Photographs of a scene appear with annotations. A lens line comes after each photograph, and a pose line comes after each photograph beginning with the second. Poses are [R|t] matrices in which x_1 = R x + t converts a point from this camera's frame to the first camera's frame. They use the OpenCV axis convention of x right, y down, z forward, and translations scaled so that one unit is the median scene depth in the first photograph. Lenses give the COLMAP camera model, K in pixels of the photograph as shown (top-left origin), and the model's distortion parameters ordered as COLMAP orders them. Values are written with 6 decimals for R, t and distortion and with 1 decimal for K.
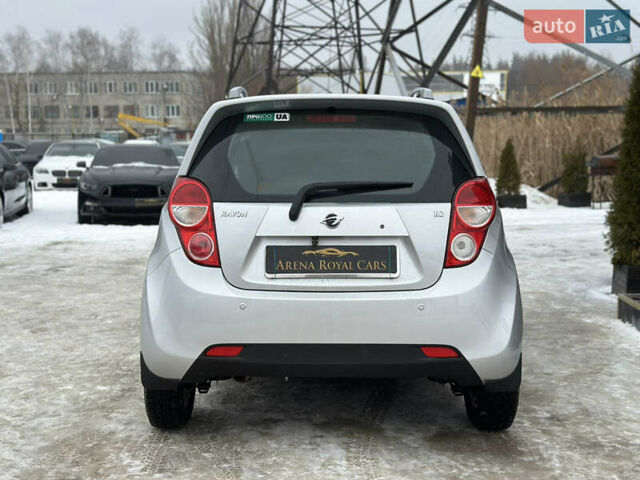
lens RADIAL K [[885.7, 0, 320.0], [0, 885.7, 240.0], [0, 0, 1]] dist [0.123755, -0.050924]
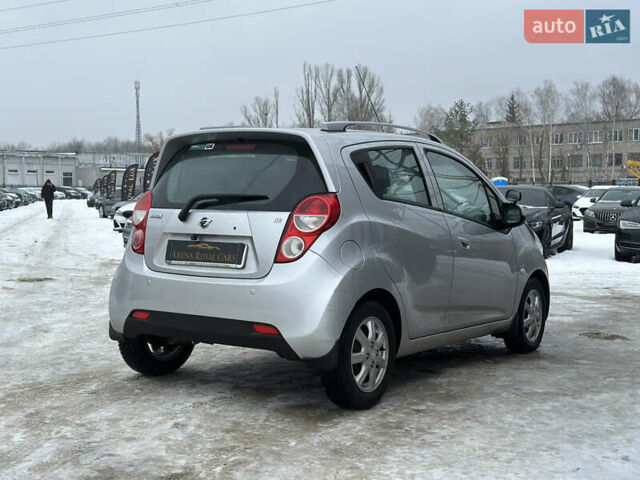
lens RADIAL K [[885.7, 0, 320.0], [0, 885.7, 240.0], [0, 0, 1]] dist [0.123755, -0.050924]
pose [[0.838417, 0.038579, -0.543662, 0.865168], [-0.067954, 0.997108, -0.034040, 0.037016], [0.540777, 0.065483, 0.838614, -0.018710]]
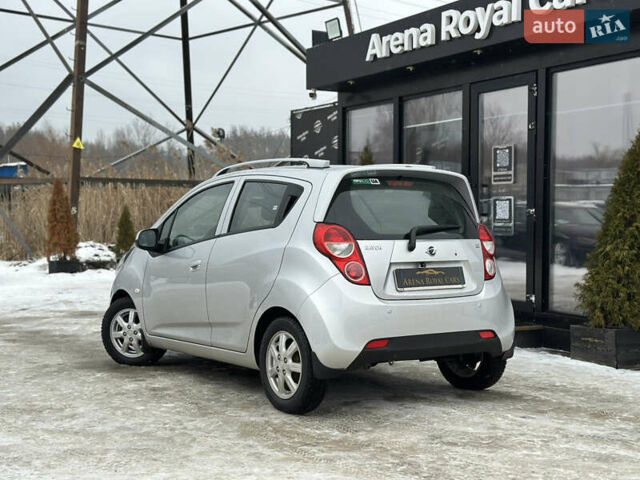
lens RADIAL K [[885.7, 0, 320.0], [0, 885.7, 240.0], [0, 0, 1]] dist [0.123755, -0.050924]
pose [[0.825669, -0.007913, 0.564099, -0.971099], [0.053052, 0.996560, -0.063673, 0.044449], [-0.561655, 0.082499, 0.823248, -0.130020]]
